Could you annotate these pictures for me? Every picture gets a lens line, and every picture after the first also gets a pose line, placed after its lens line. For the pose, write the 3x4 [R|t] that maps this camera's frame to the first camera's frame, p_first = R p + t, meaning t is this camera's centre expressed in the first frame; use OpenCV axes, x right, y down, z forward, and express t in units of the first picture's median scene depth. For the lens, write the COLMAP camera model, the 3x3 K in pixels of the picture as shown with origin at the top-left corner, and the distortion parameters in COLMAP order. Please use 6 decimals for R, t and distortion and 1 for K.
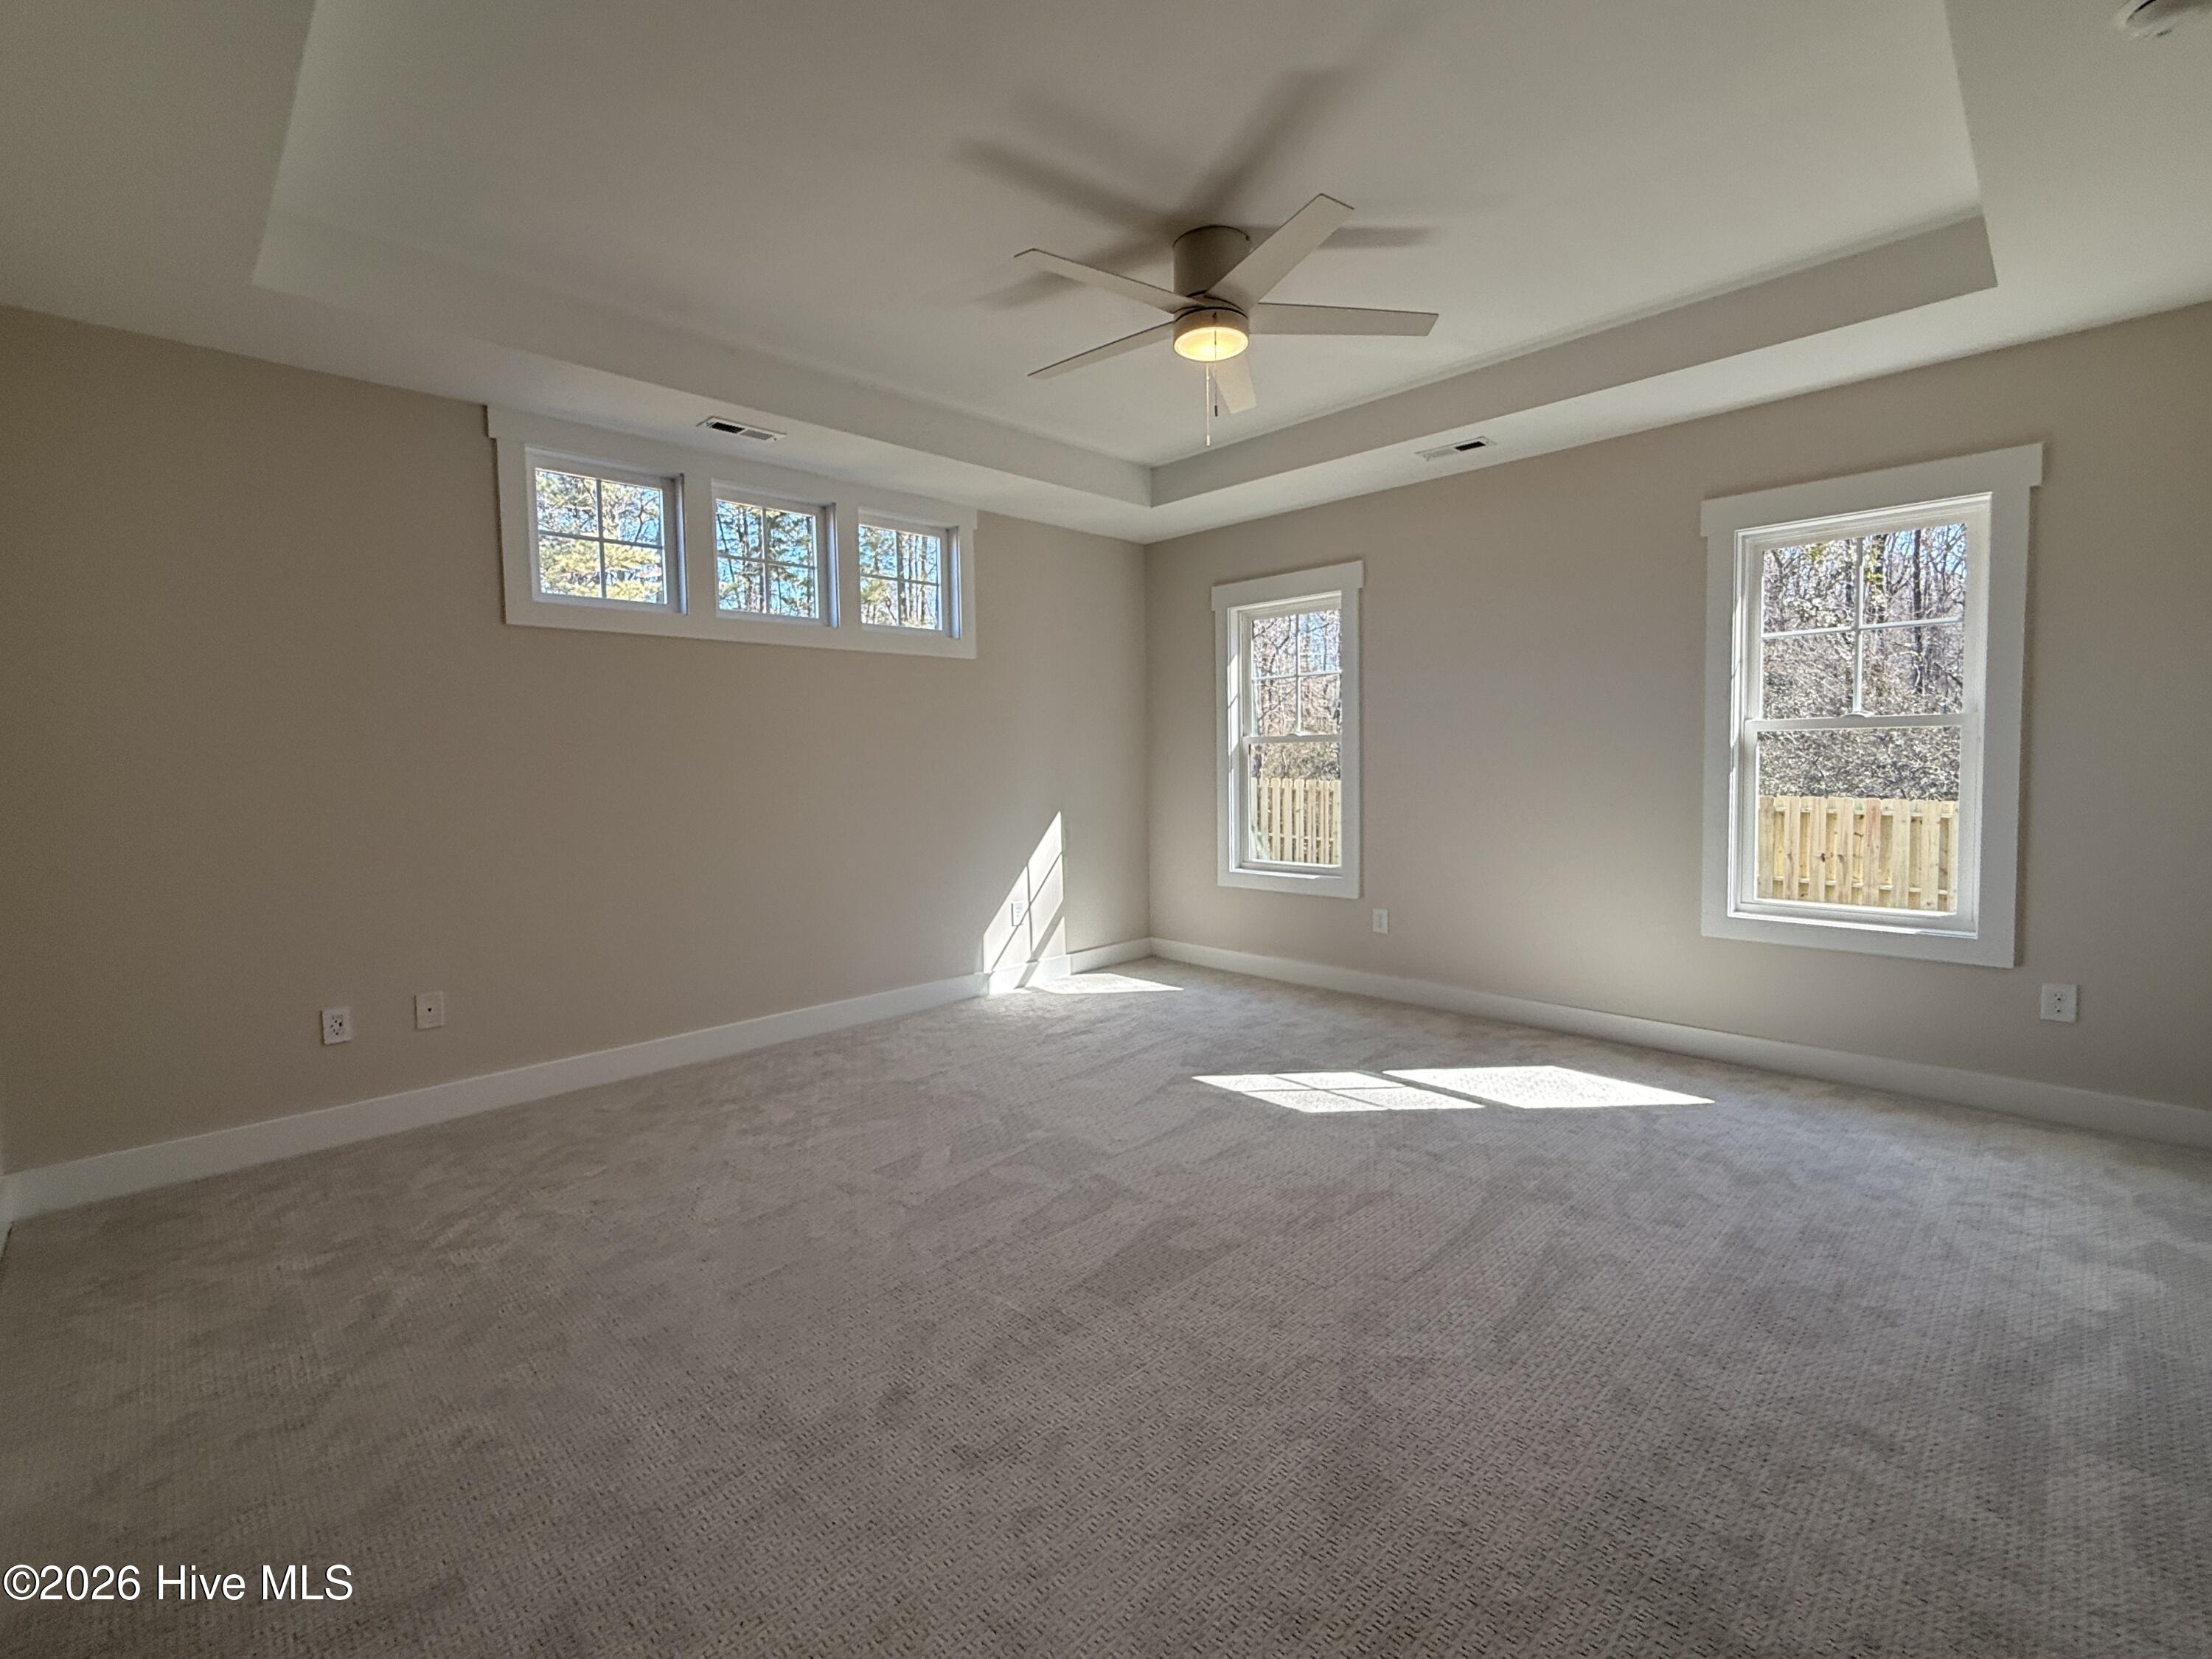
lens RADIAL K [[897.3, 0, 1093.1], [0, 897.3, 840.4], [0, 0, 1]] dist [-0.000004, -0.000122]
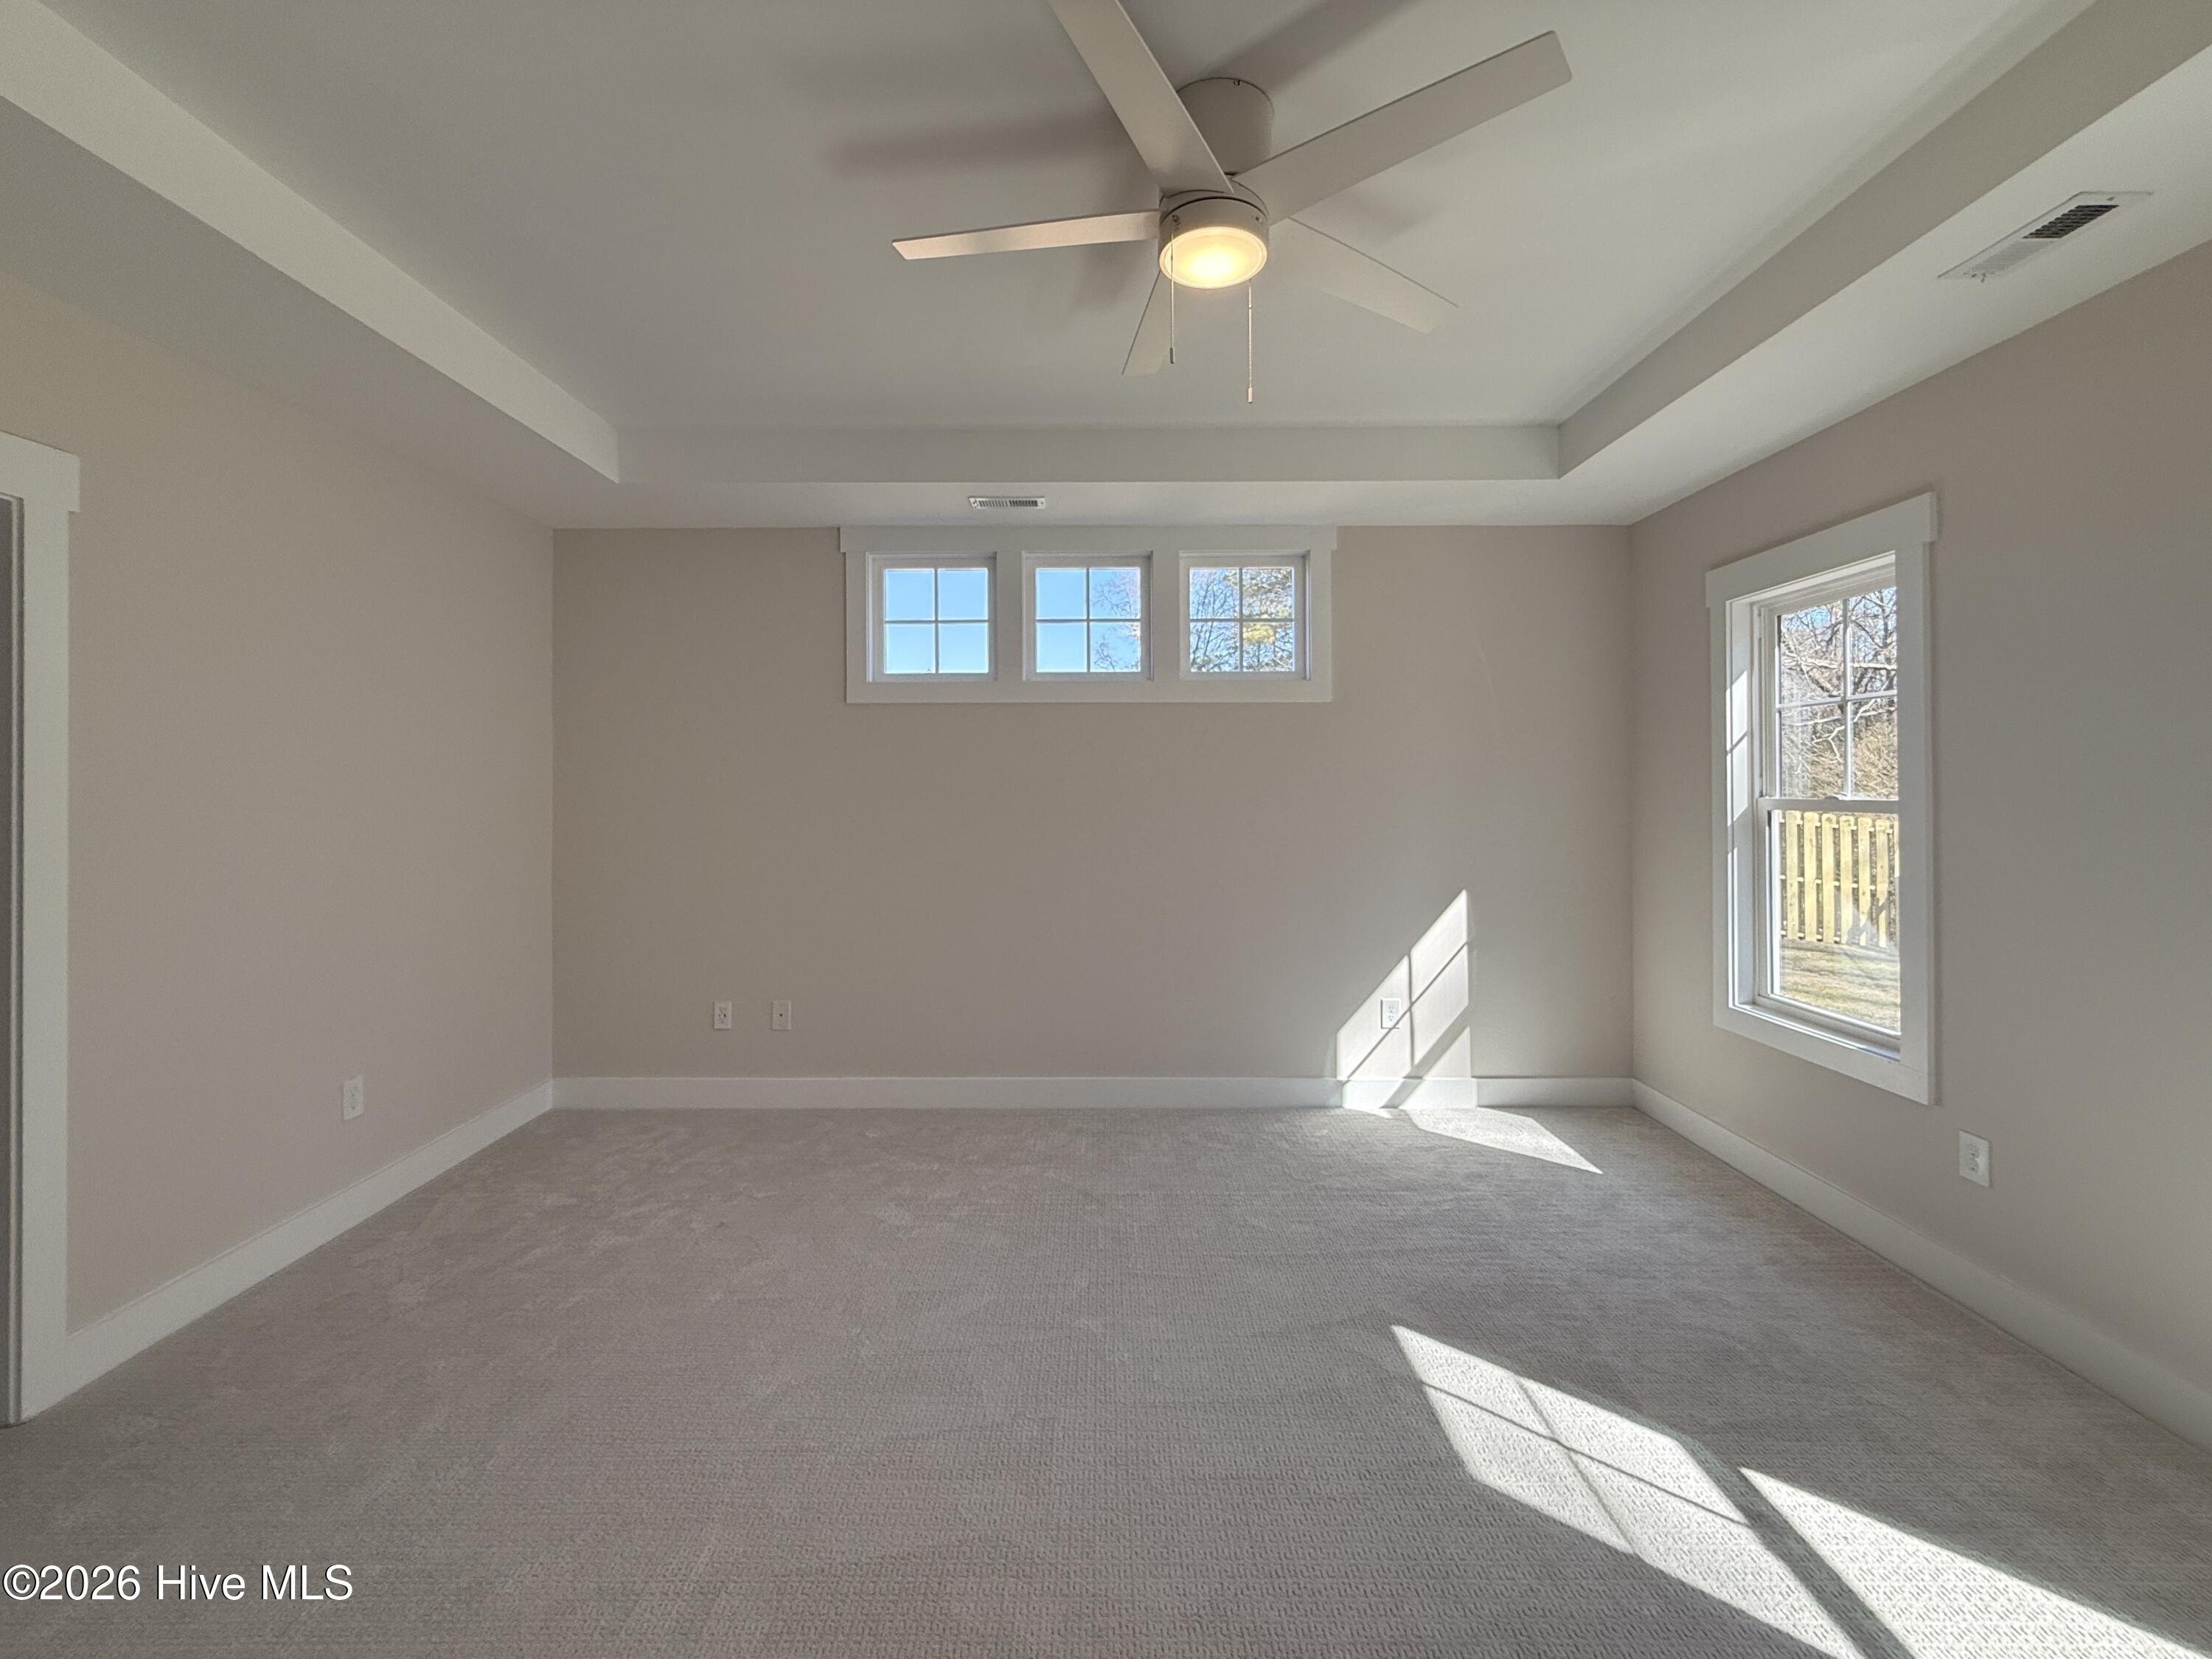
lens RADIAL K [[897.3, 0, 1103.5], [0, 897.3, 813.8], [0, 0, 1]] dist [-0.000004, -0.000122]
pose [[0.737645, 0.031981, -0.674431, 0.317116], [-0.073495, 0.996746, -0.033118, -0.061419], [0.671177, 0.073996, 0.737595, 0.277894]]
